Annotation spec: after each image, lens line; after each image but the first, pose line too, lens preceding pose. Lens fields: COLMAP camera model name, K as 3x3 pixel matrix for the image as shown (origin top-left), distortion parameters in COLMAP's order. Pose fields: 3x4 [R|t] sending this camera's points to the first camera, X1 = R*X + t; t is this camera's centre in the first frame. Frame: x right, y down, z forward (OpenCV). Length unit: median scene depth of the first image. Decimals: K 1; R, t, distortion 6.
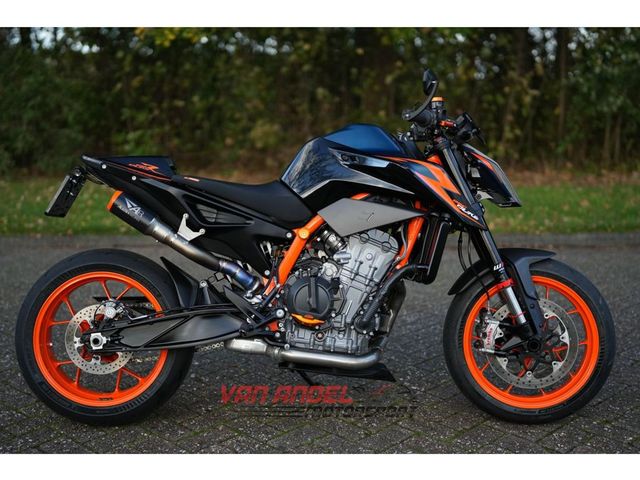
lens RADIAL K [[880.8, 0, 320.0], [0, 880.8, 240.0], [0, 0, 1]] dist [-0.079618, 0.819636]
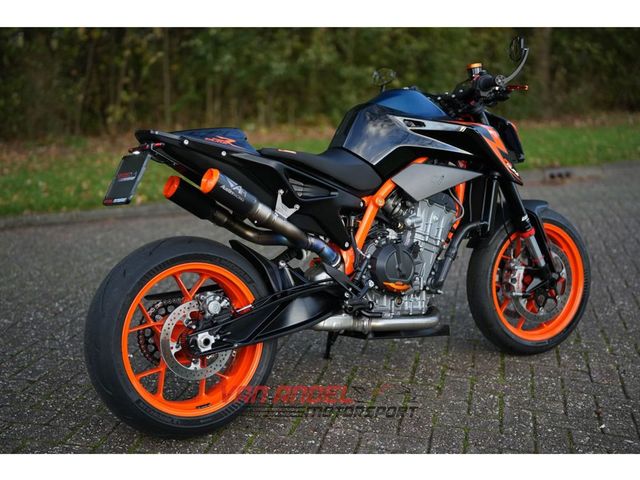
lens RADIAL K [[880.8, 0, 320.0], [0, 880.8, 240.0], [0, 0, 1]] dist [-0.079618, 0.819636]
pose [[0.845424, -0.100789, 0.524500, -0.599141], [0.077273, 0.994783, 0.066606, -0.035119], [-0.528477, -0.015780, 0.848801, 0.194134]]
